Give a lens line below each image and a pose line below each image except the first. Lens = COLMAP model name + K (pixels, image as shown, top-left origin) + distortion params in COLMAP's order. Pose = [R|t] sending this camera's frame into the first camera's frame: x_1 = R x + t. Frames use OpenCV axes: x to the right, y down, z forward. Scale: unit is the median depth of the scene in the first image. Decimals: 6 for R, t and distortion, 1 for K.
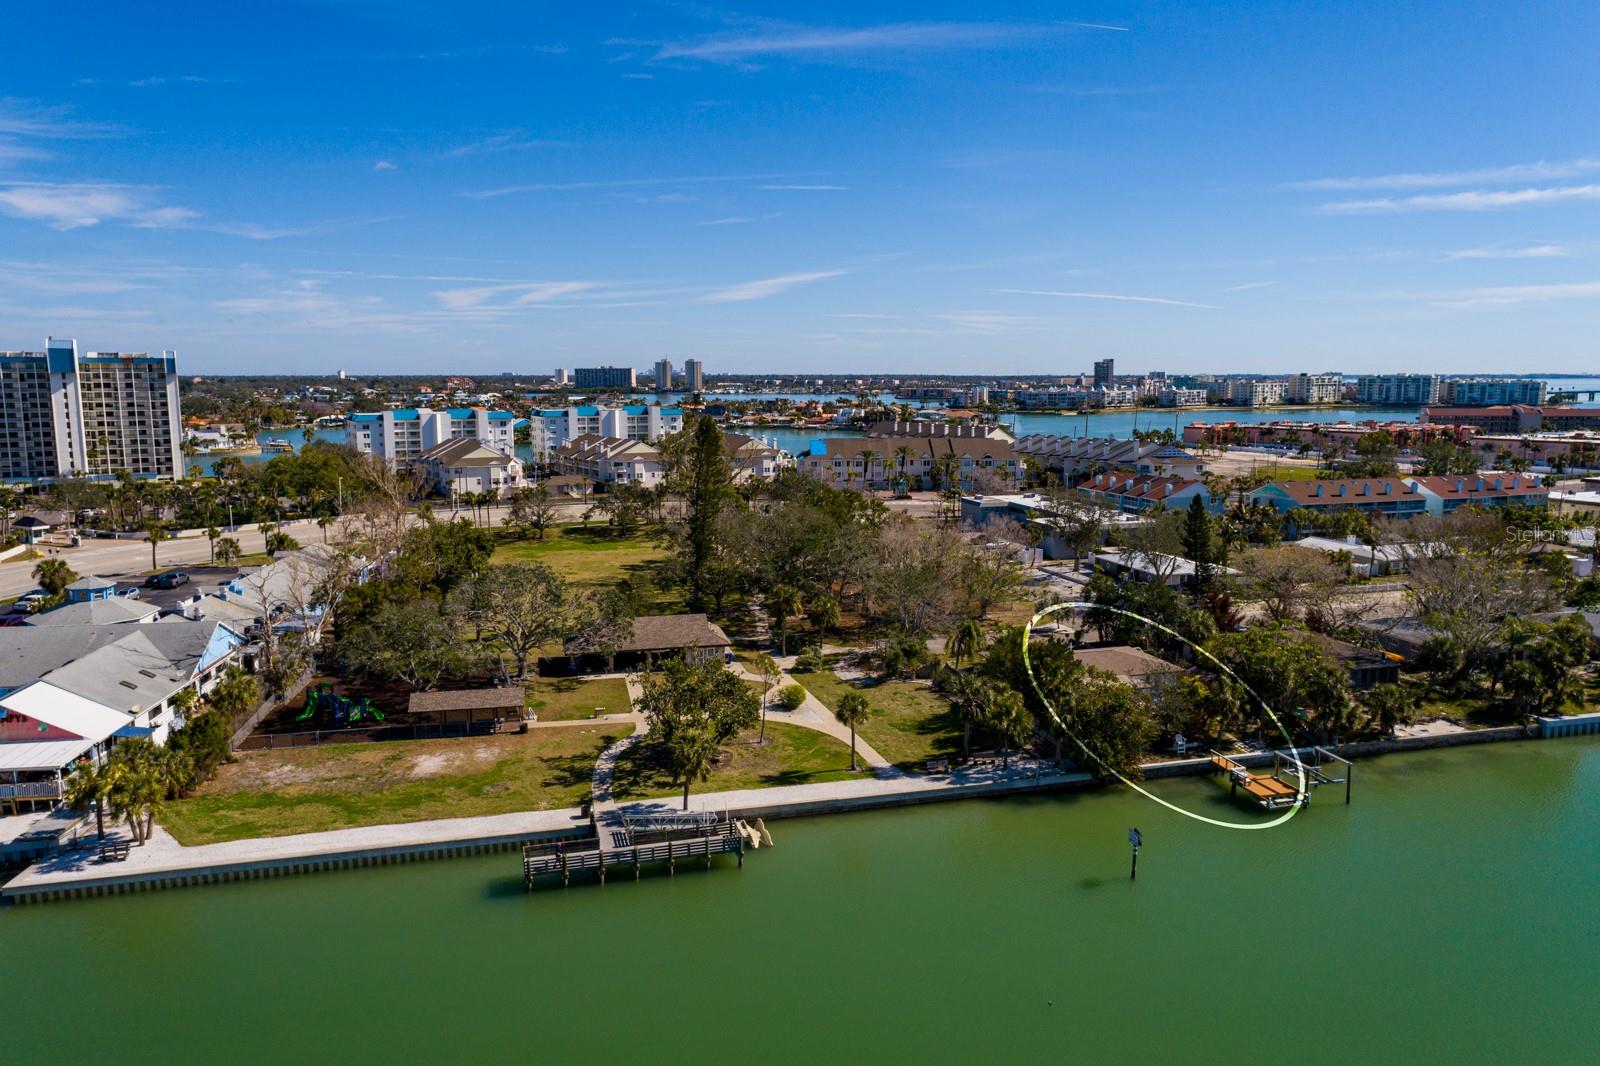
lens RADIAL K [[1115.6, 0, 804.3], [0, 1115.6, 528.5], [0, 0, 1]] dist [-0.001198, 0.009257]
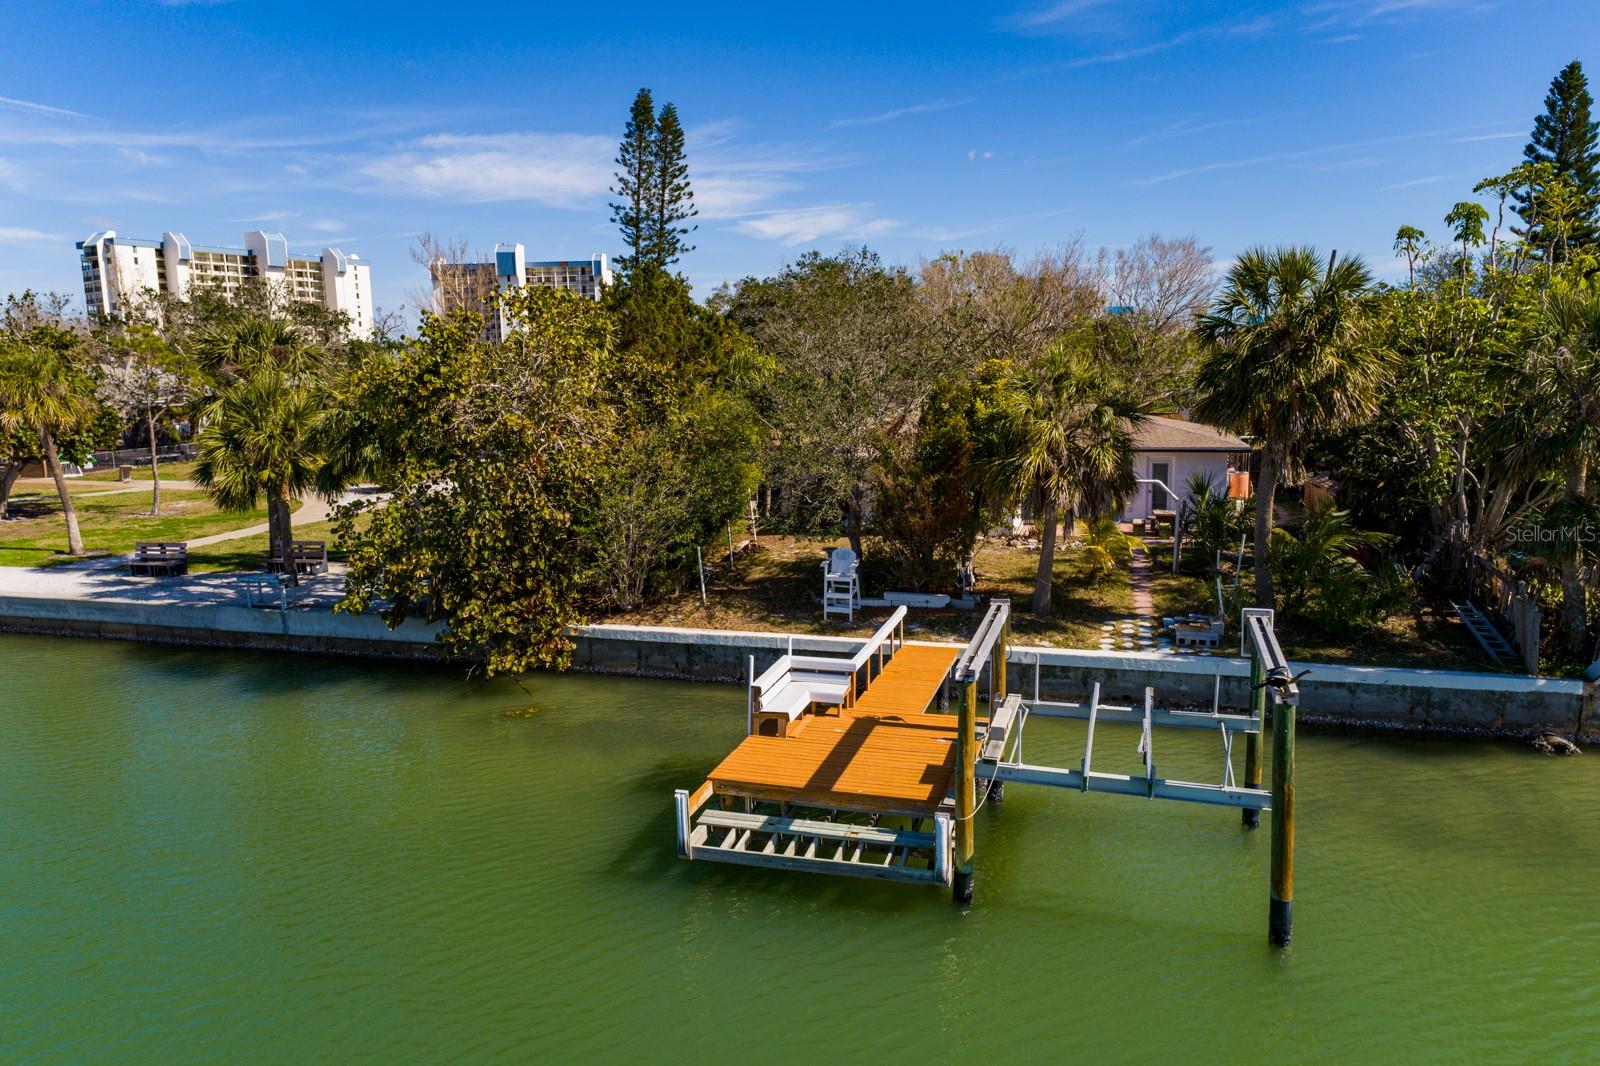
lens RADIAL K [[1095.8, 0, 796.5], [0, 1095.8, 525.8], [0, 0, 1]] dist [-0.001807, 0.008381]
pose [[0.845241, 0.062624, -0.530703, 0.457762], [-0.055448, 0.998027, 0.029458, 0.168533], [0.531501, 0.004527, 0.847046, 0.752465]]
